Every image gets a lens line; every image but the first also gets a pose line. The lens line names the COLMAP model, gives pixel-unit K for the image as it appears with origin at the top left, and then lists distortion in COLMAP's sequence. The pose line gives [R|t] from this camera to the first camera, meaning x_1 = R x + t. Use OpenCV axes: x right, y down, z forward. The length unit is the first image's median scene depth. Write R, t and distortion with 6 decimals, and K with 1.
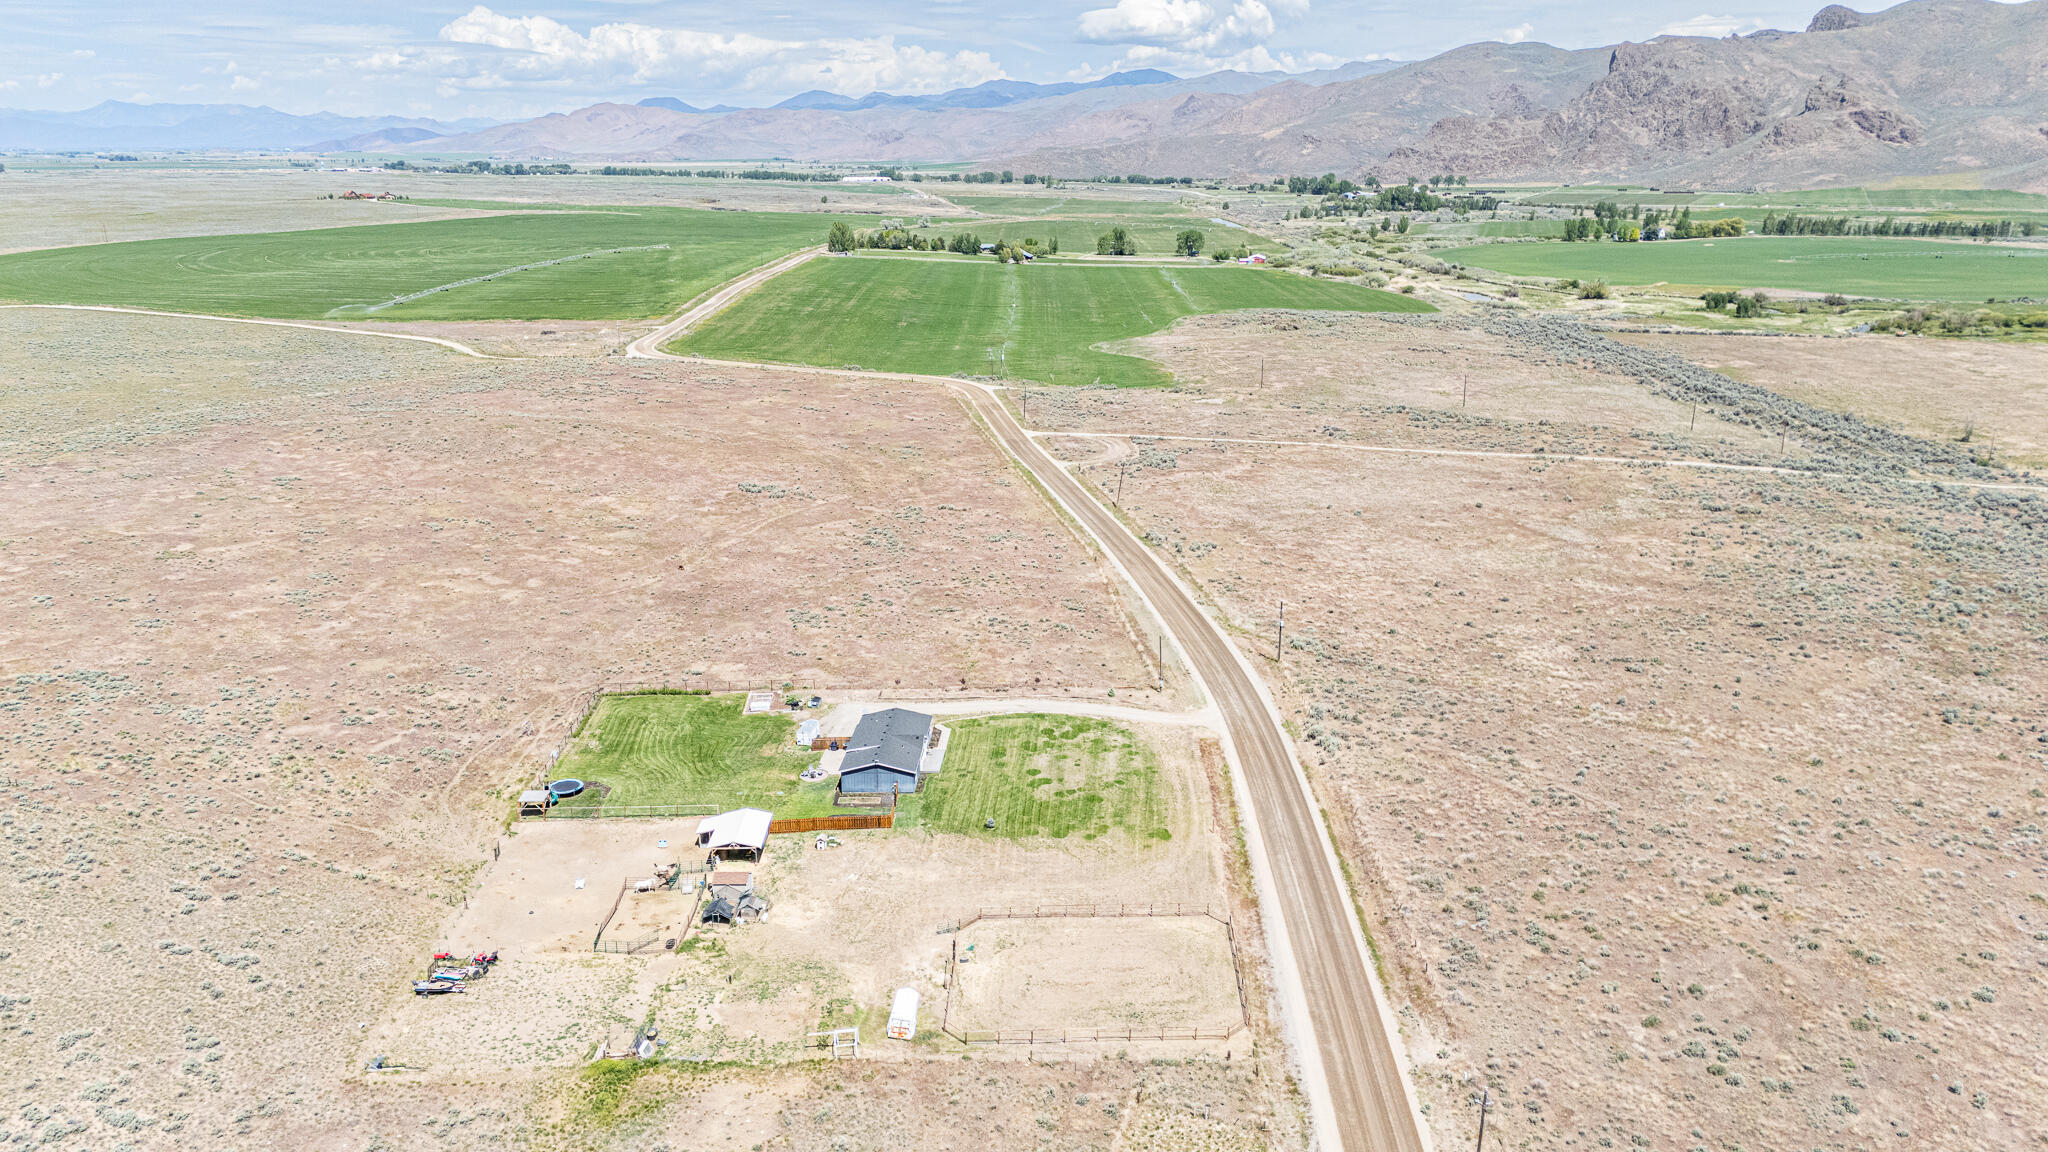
lens RADIAL K [[1494.8, 0, 1030.4], [0, 1494.8, 584.3], [0, 0, 1]] dist [0.079866, -0.077006]
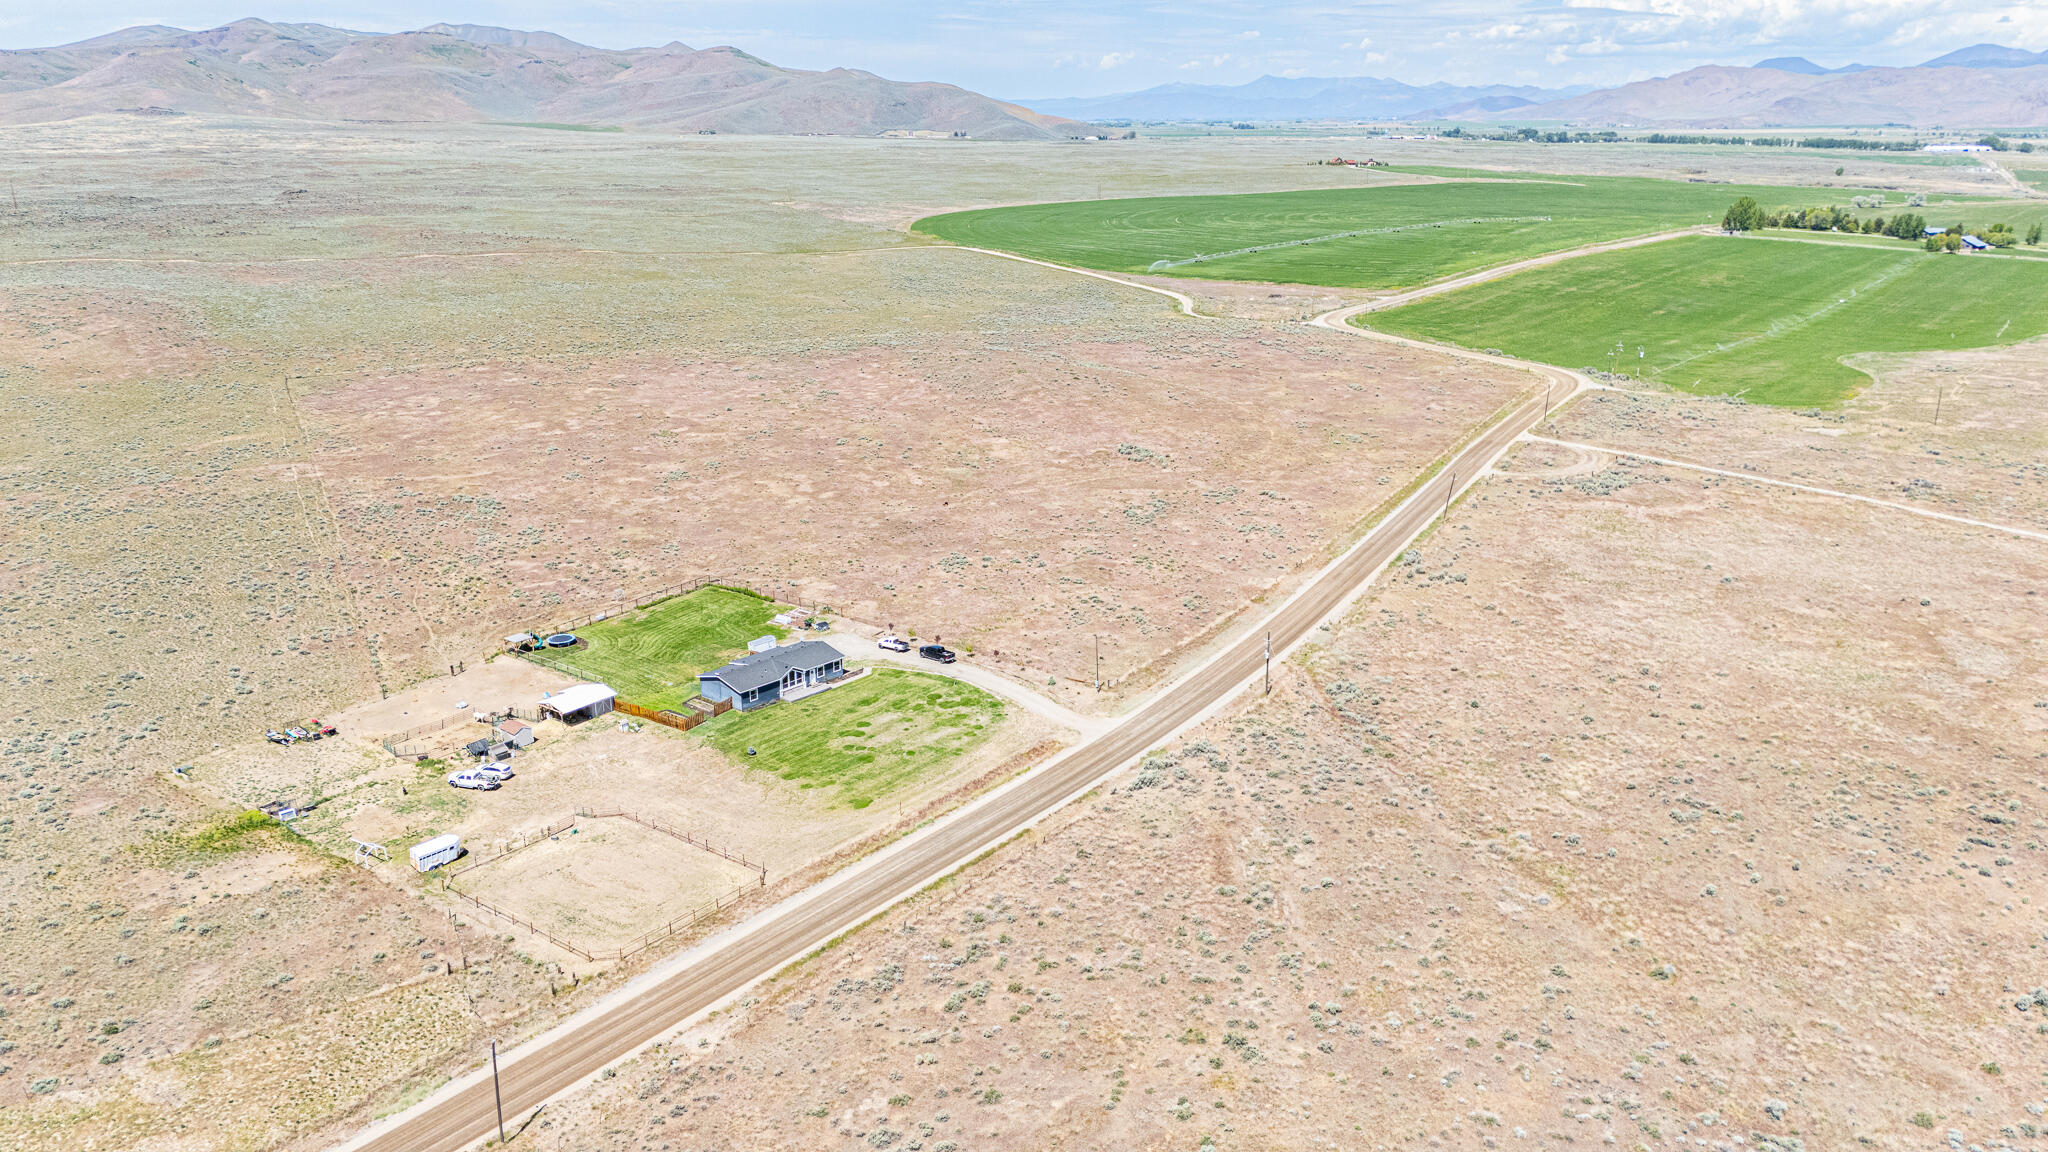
lens RADIAL K [[1494.8, 0, 1030.4], [0, 1494.8, 584.3], [0, 0, 1]] dist [0.079866, -0.077006]
pose [[0.783116, 0.189339, -0.592351, 0.499681], [-0.177597, 0.980947, 0.078759, -0.052810], [0.595977, 0.043522, 0.801821, 0.163087]]
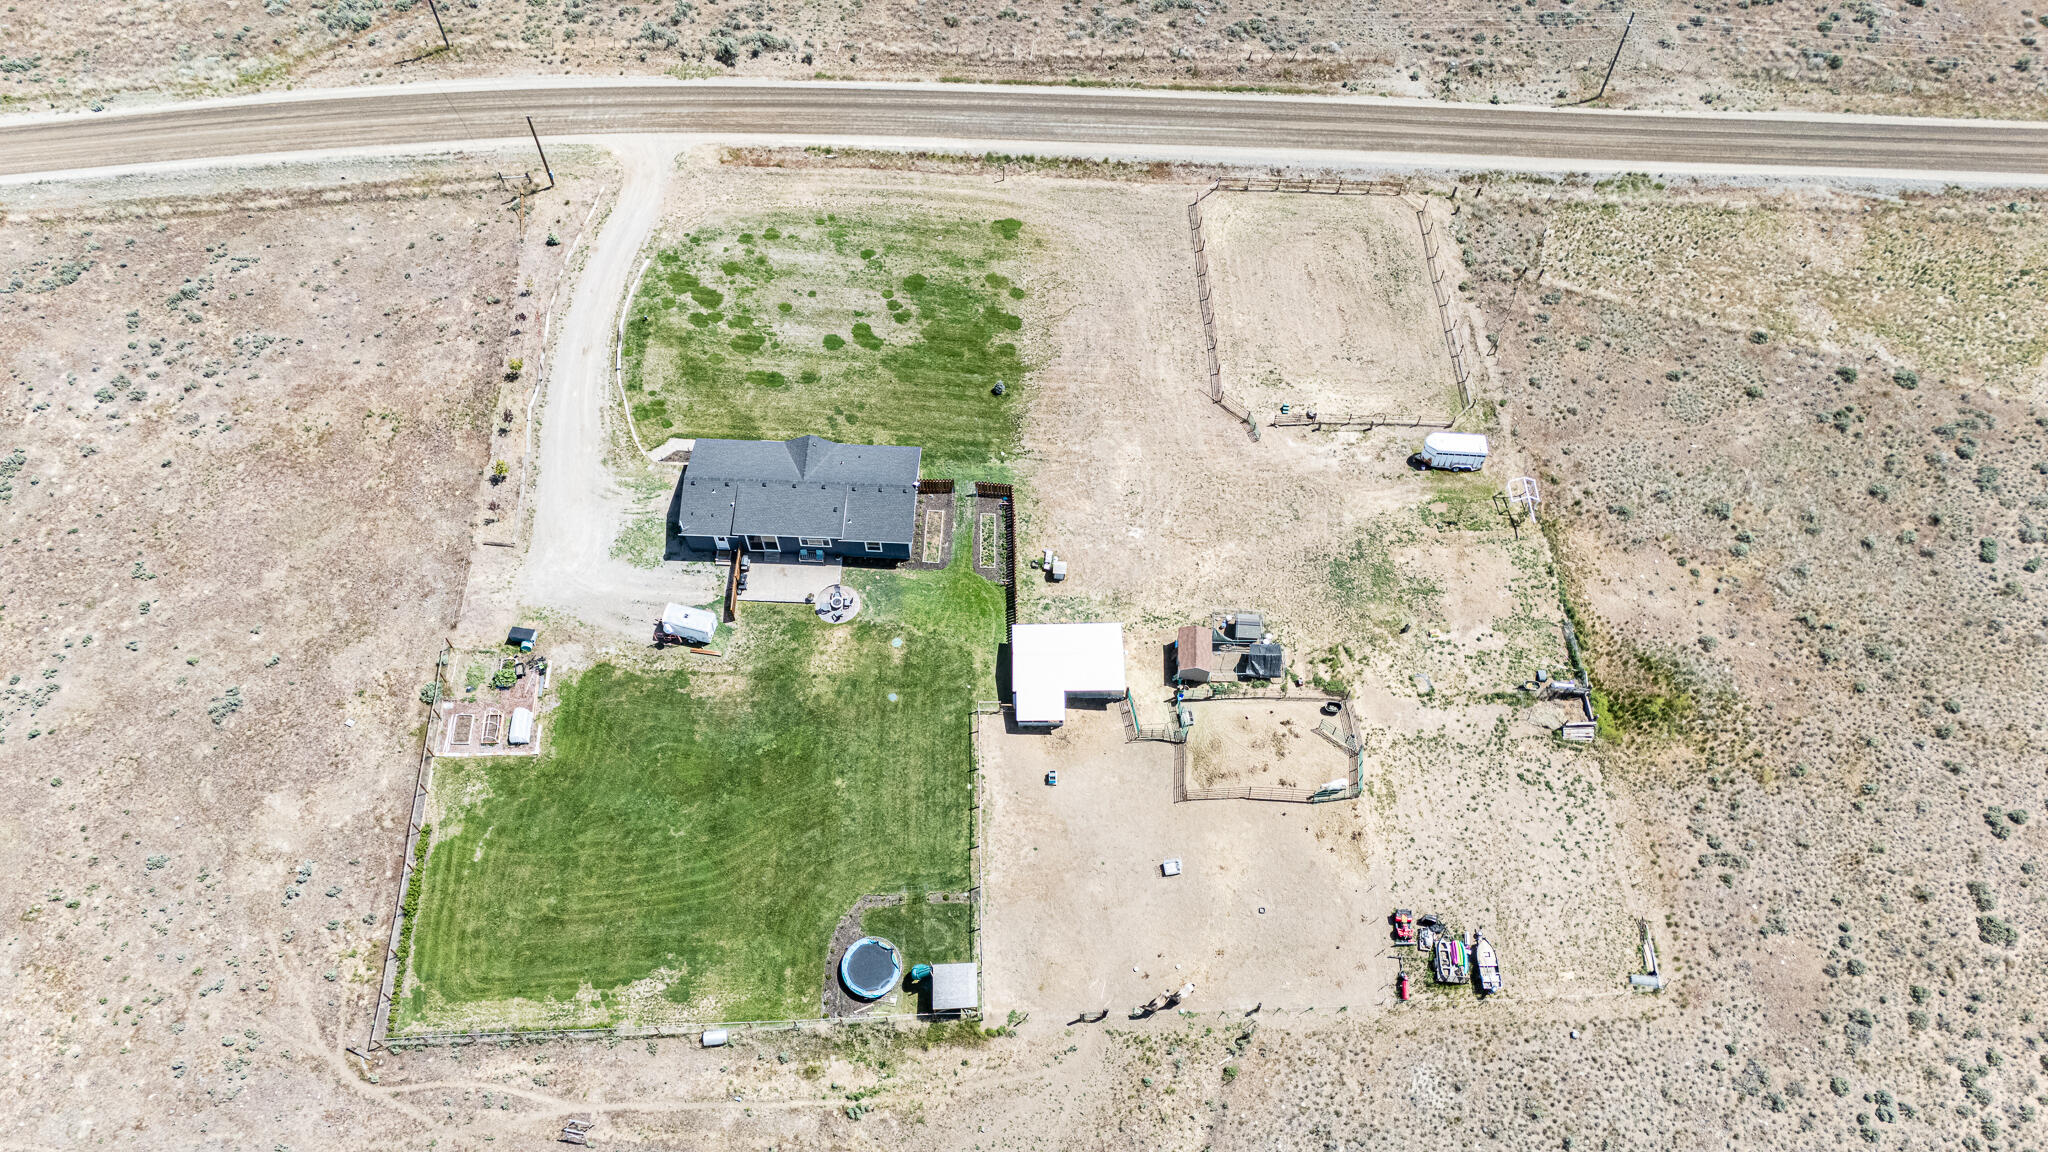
lens RADIAL K [[1494.8, 0, 1030.4], [0, 1494.8, 584.3], [0, 0, 1]] dist [0.079866, -0.077006]
pose [[-0.004356, -0.857278, 0.514836, -0.331110], [0.280727, 0.493089, 0.823441, -0.269069], [-0.959778, 0.148116, 0.238513, 0.546128]]
